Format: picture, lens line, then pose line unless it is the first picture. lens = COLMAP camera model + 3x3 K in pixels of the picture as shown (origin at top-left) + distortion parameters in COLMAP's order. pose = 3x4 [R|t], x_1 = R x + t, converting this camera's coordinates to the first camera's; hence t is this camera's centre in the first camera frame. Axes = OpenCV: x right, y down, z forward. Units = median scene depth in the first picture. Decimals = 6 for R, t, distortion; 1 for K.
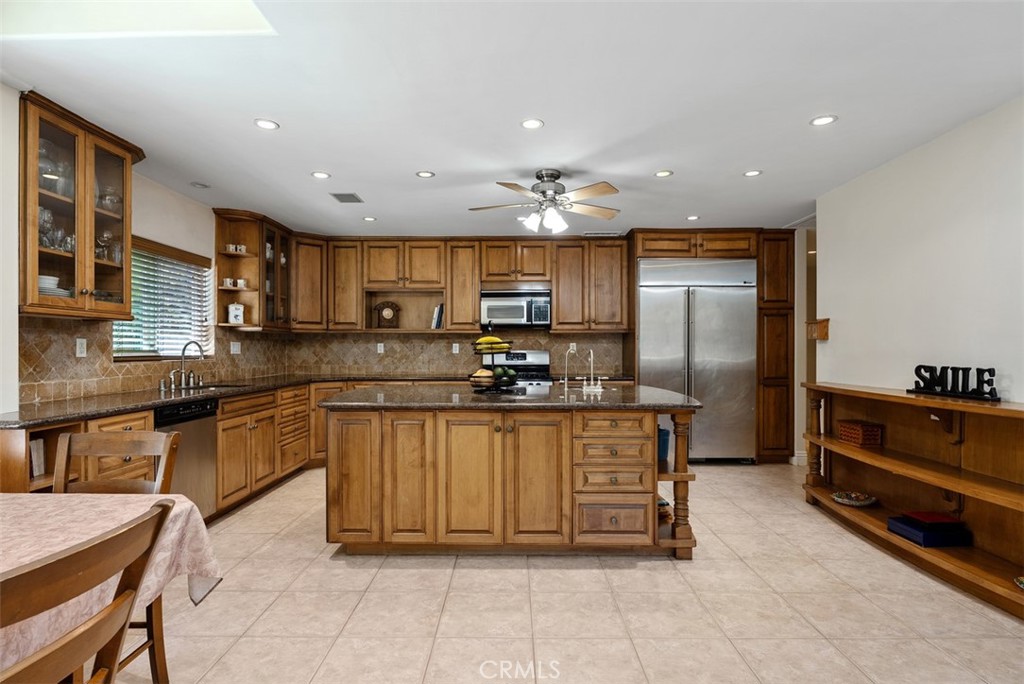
lens RADIAL K [[520.1, 0, 510.4], [0, 520.1, 348.2], [0, 0, 1]] dist [-0.010742, -0.000106]
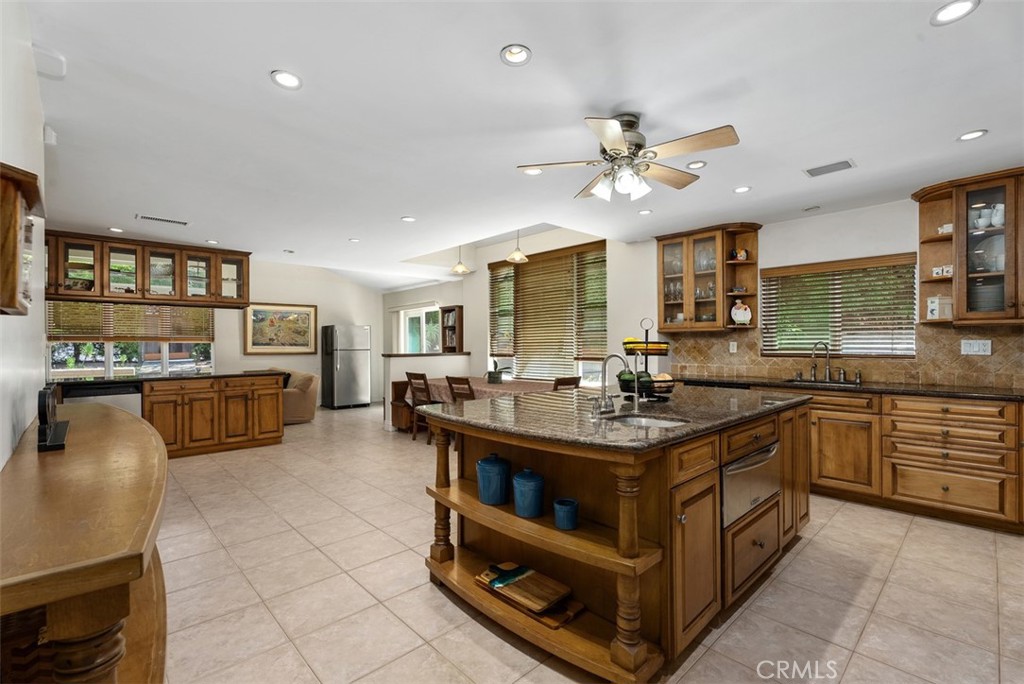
lens RADIAL K [[455.5, 0, 508.2], [0, 455.5, 342.5], [0, 0, 1]] dist [0.003405, 0.000150]
pose [[-0.721656, -0.002449, -0.692247, 0.643021], [0.002753, 0.999976, -0.006408, -0.007303], [0.692246, -0.006531, -0.721632, 1.333533]]
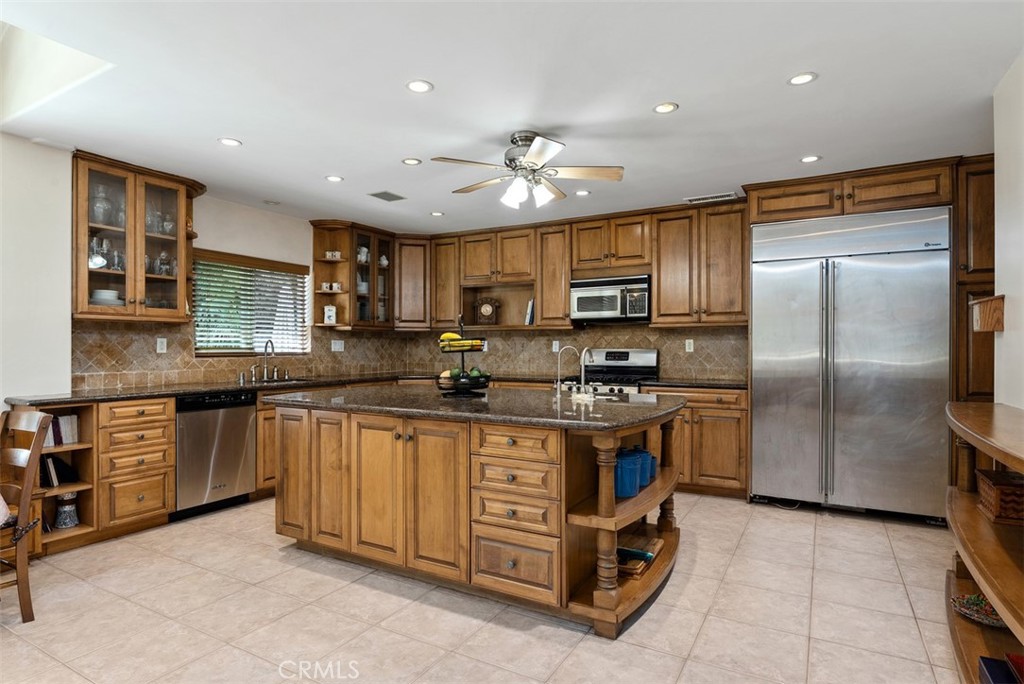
lens RADIAL K [[553.8, 0, 509.9], [0, 553.8, 345.2], [0, 0, 1]] dist [-0.013985, 0.001835]
pose [[0.873067, -0.000964, -0.487600, 0.472050], [-0.000202, 0.999997, -0.002339, 0.001270], [0.487601, 0.002141, 0.873064, 0.207148]]
